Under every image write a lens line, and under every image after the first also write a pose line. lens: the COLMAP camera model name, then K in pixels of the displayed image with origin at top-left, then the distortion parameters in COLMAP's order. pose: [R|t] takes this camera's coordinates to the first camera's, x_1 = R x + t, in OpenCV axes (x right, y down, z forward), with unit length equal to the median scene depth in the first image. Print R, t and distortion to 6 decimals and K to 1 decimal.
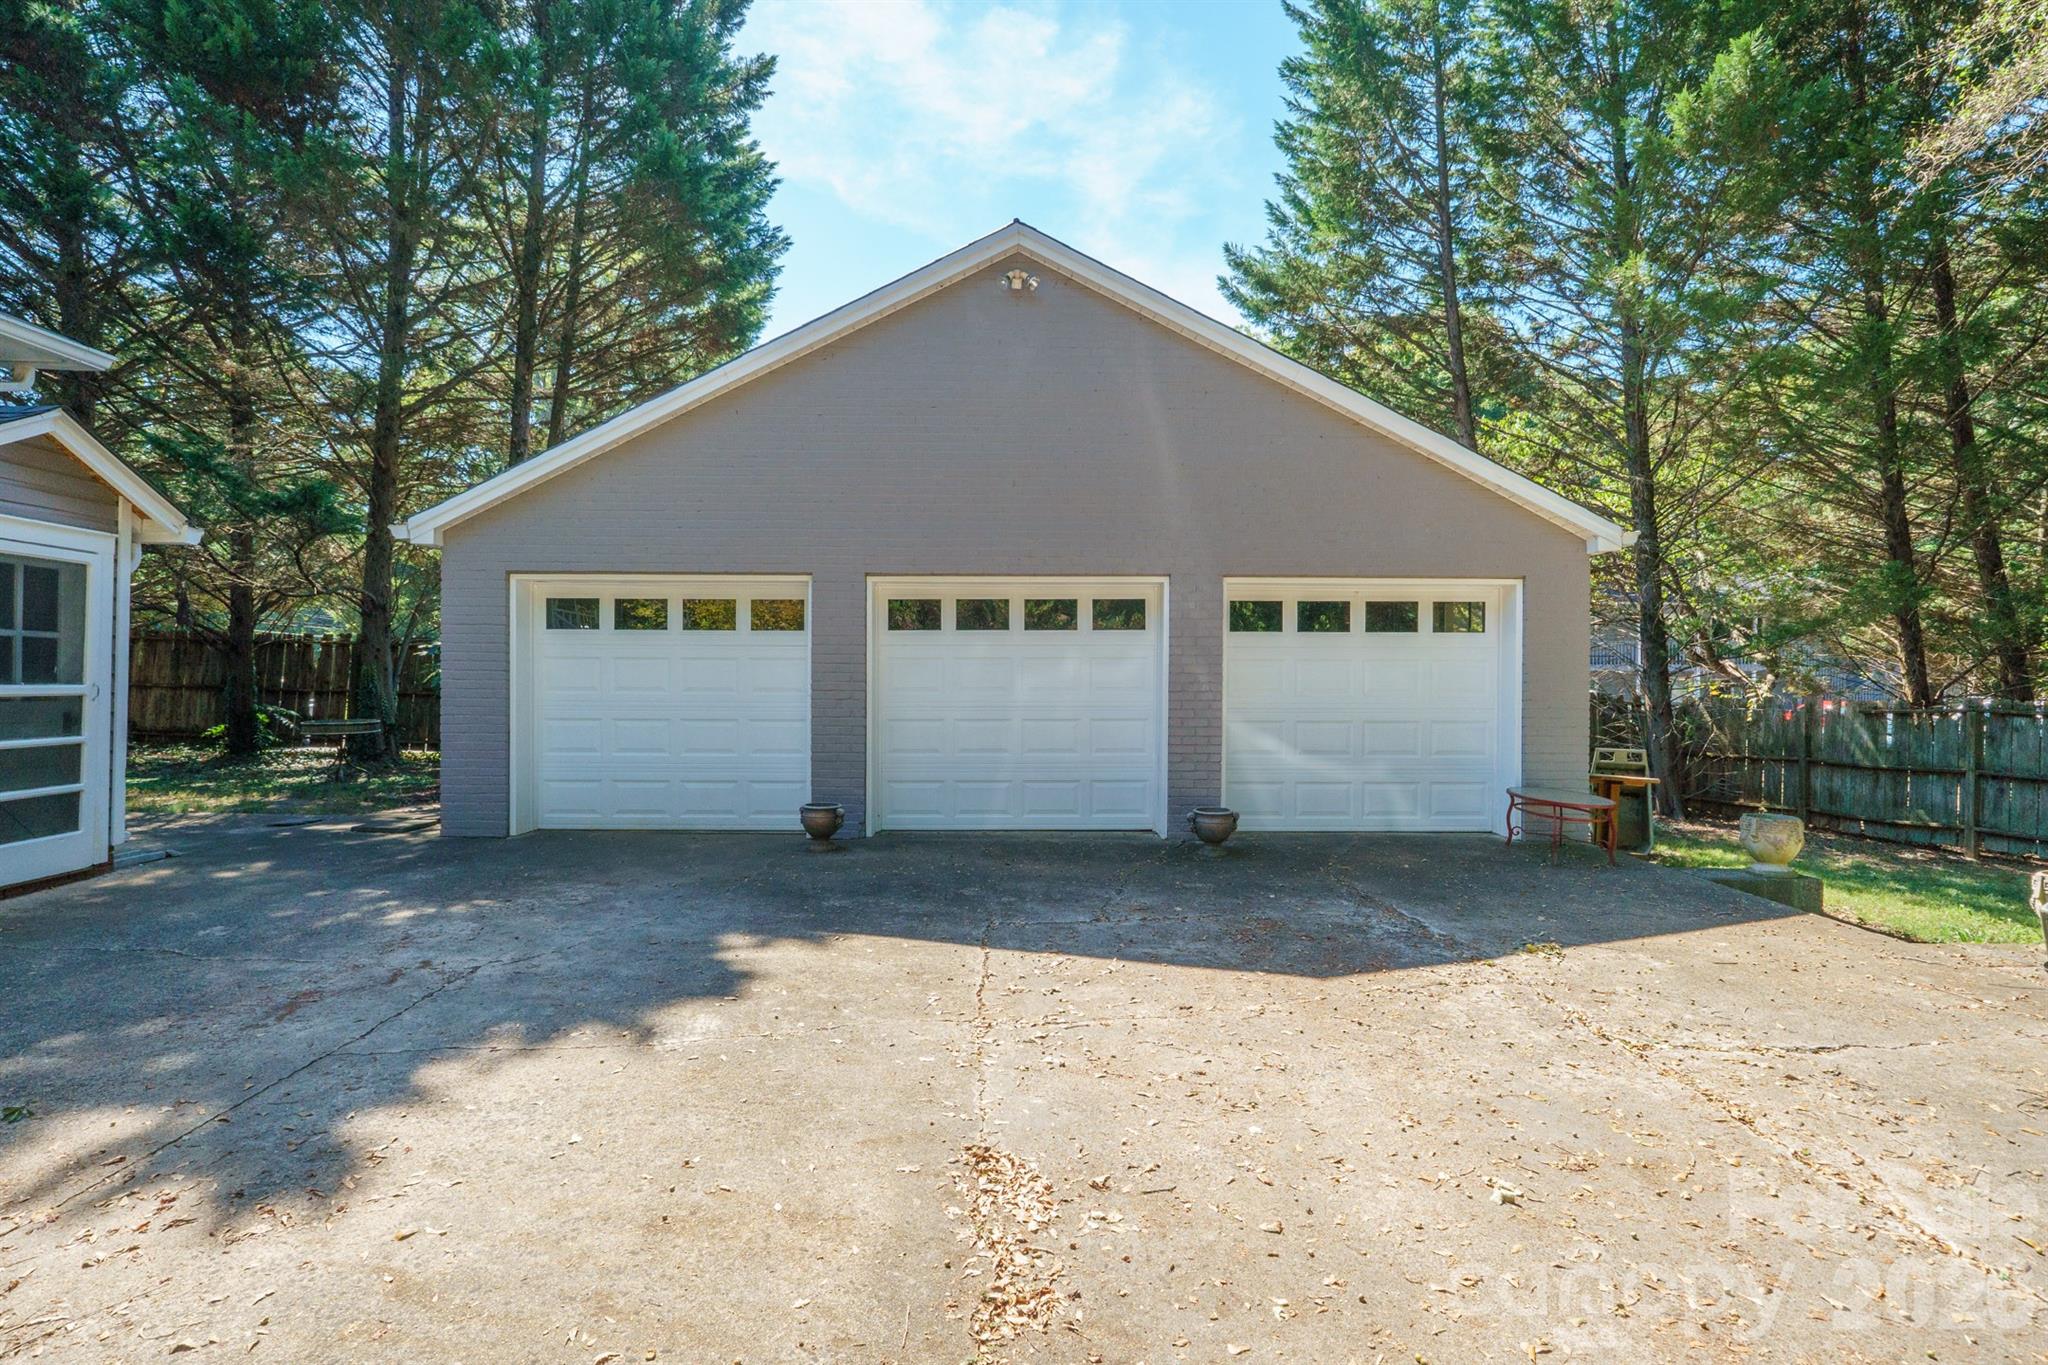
lens RADIAL K [[943.2, 0, 1028.8], [0, 943.2, 670.8], [0, 0, 1]] dist [-0.005197, -0.000388]
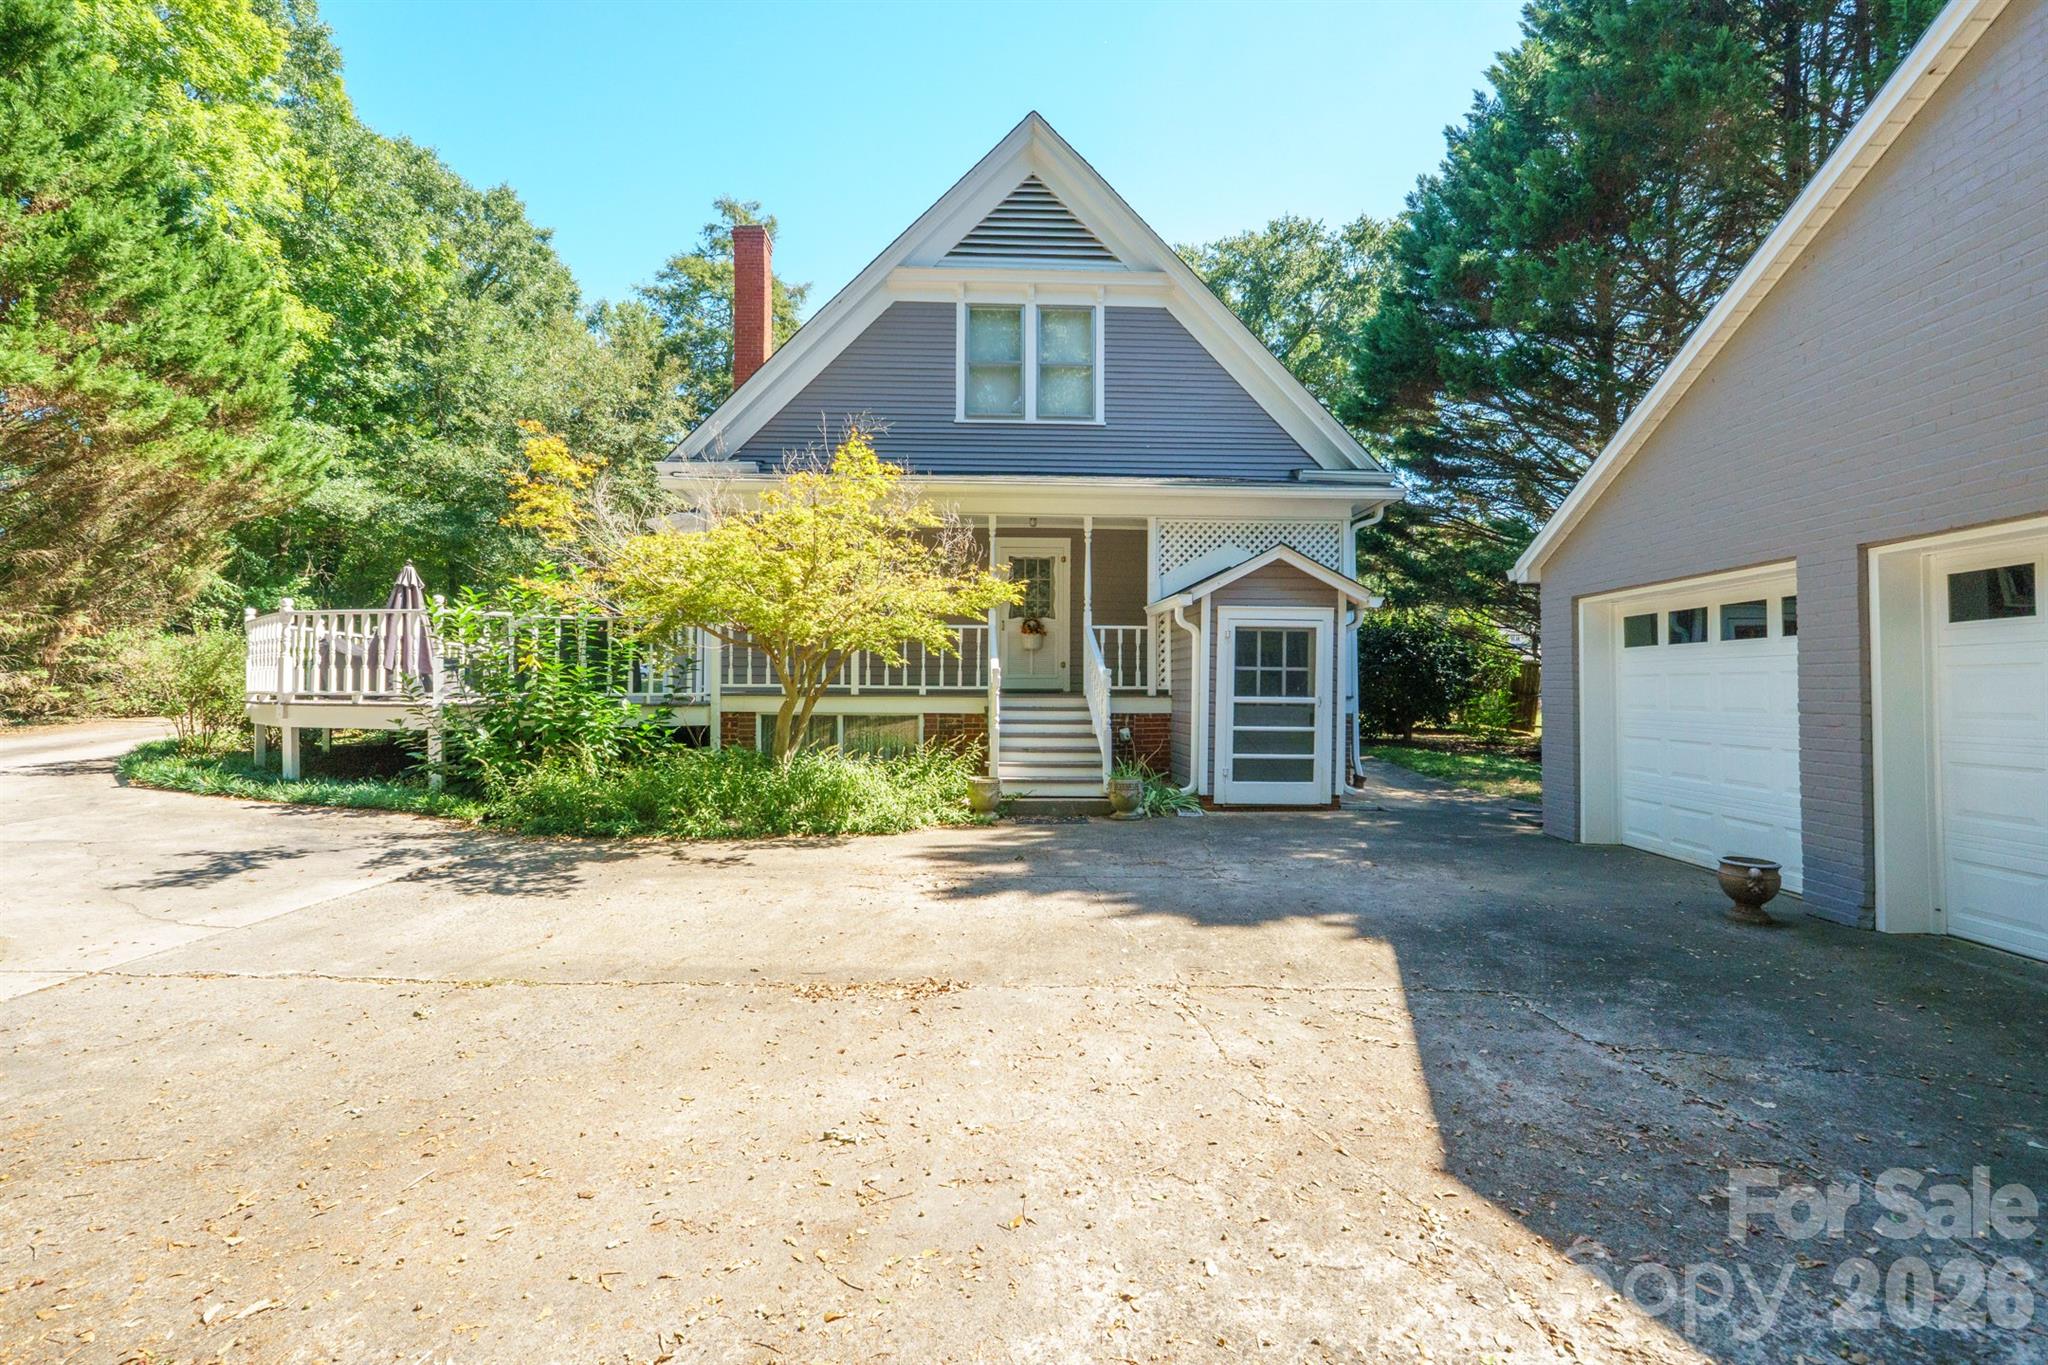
lens RADIAL K [[943.2, 0, 1031.2], [0, 943.2, 688.7], [0, 0, 1]] dist [-0.005197, -0.000388]
pose [[-0.075692, -0.006035, -0.997113, 0.893174], [-0.001442, 0.999981, -0.005943, 0.011834], [0.997130, 0.000988, -0.075699, 0.724585]]
